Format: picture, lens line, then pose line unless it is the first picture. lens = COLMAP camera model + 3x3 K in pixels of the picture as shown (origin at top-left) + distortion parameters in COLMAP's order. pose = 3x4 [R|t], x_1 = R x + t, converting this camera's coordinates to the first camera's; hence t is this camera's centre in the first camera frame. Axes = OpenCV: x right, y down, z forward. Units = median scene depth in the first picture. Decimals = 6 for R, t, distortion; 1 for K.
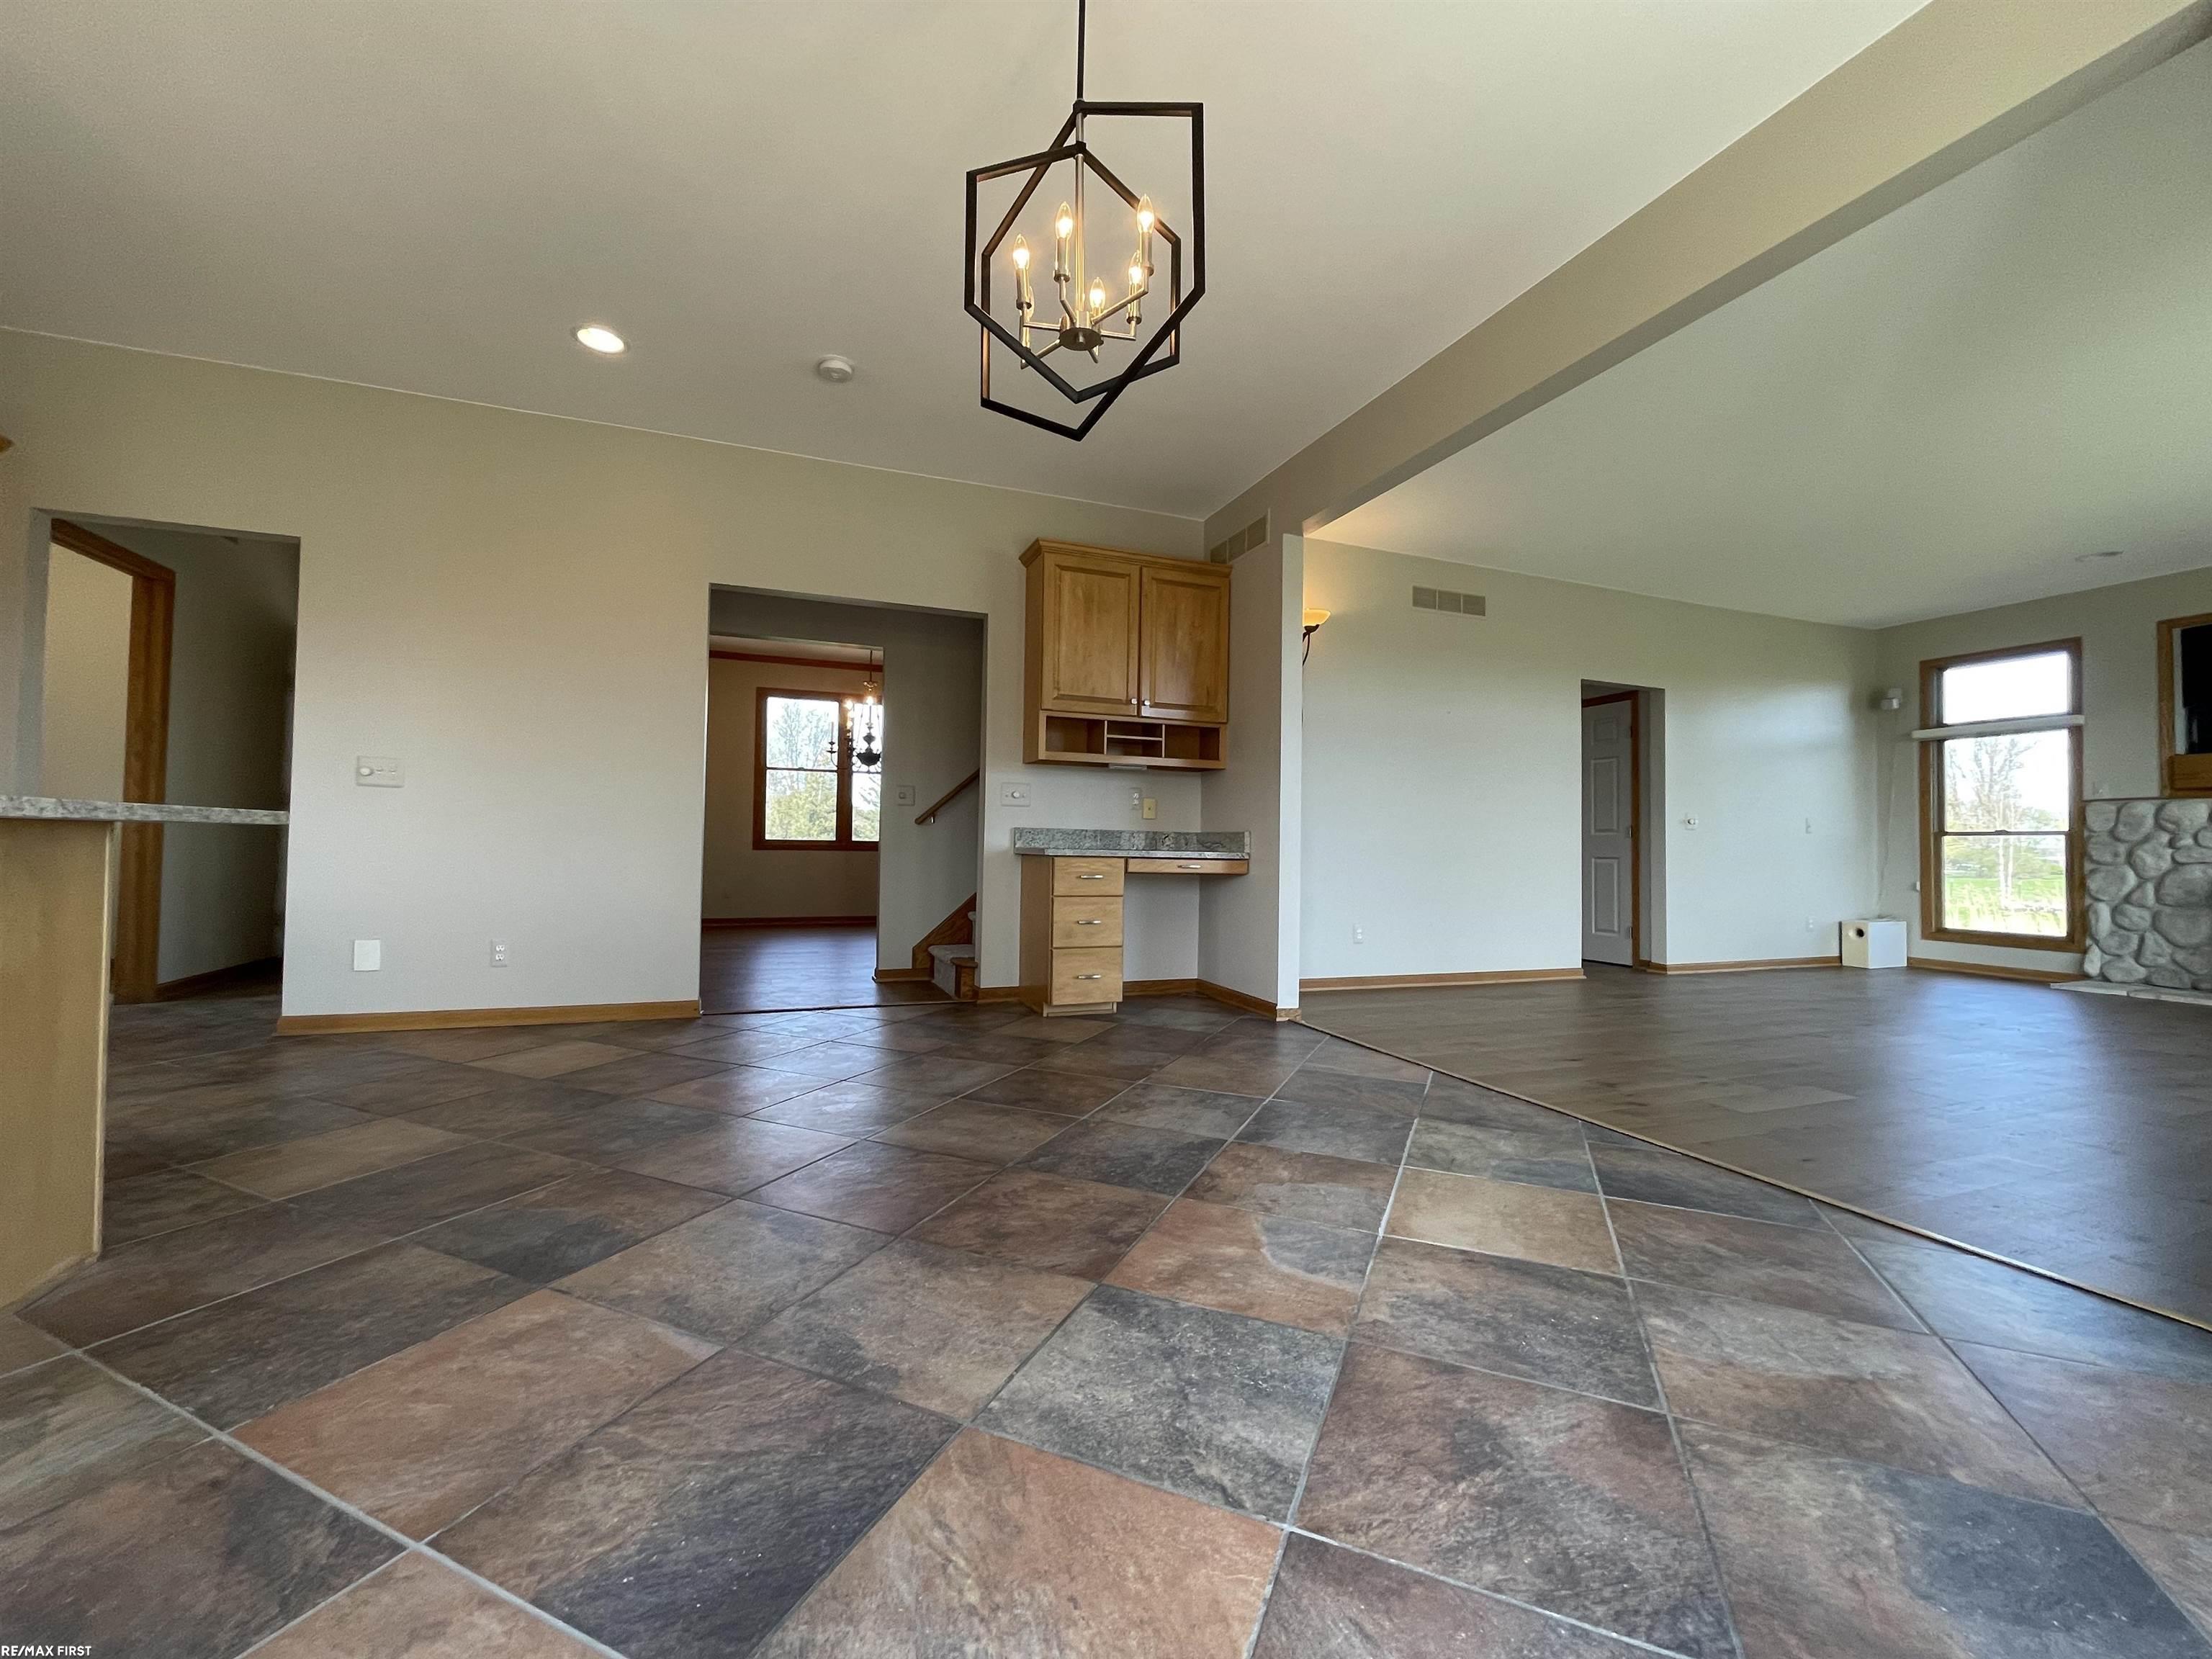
lens RADIAL K [[889.1, 0, 1088.0], [0, 889.1, 827.0], [0, 0, 1]] dist [-0.003019, 0.001699]
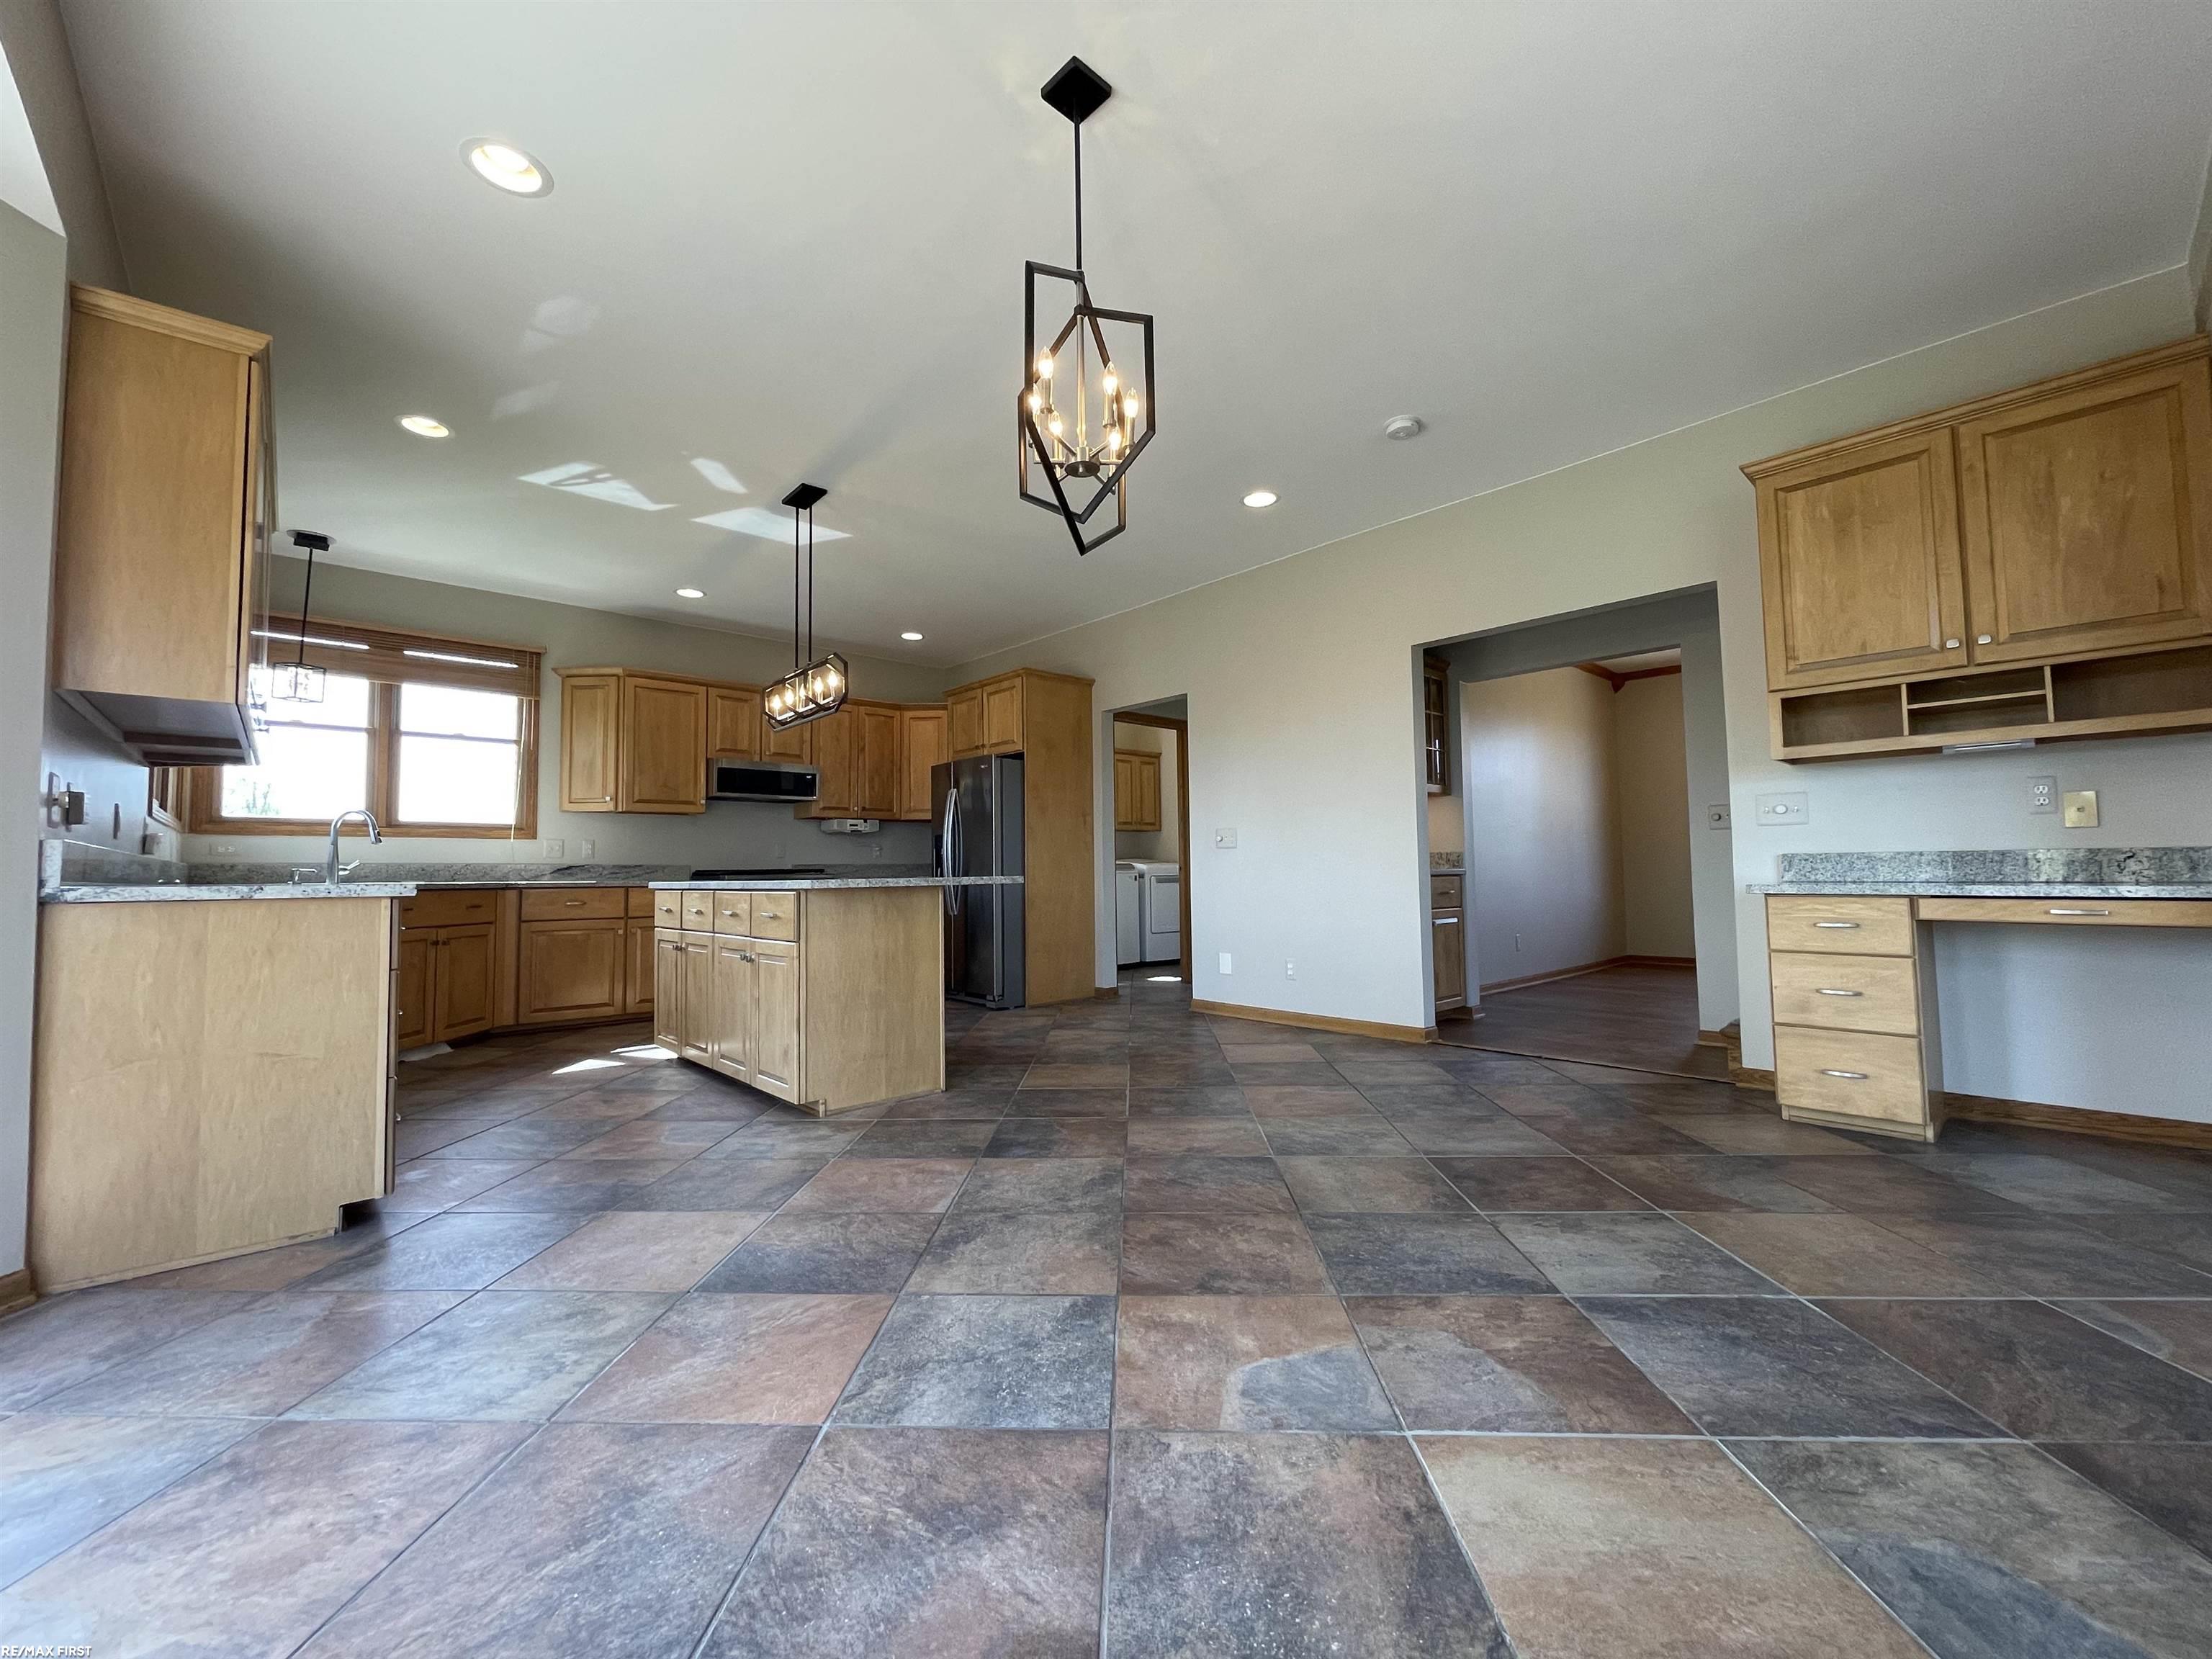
lens RADIAL K [[889.1, 0, 1105.8], [0, 889.1, 830.4], [0, 0, 1]] dist [-0.003019, 0.001699]
pose [[0.379961, -0.068099, -0.922492, 0.936320], [0.041052, 0.997545, -0.056730, -0.000977], [0.924091, -0.016315, 0.381824, 0.504256]]
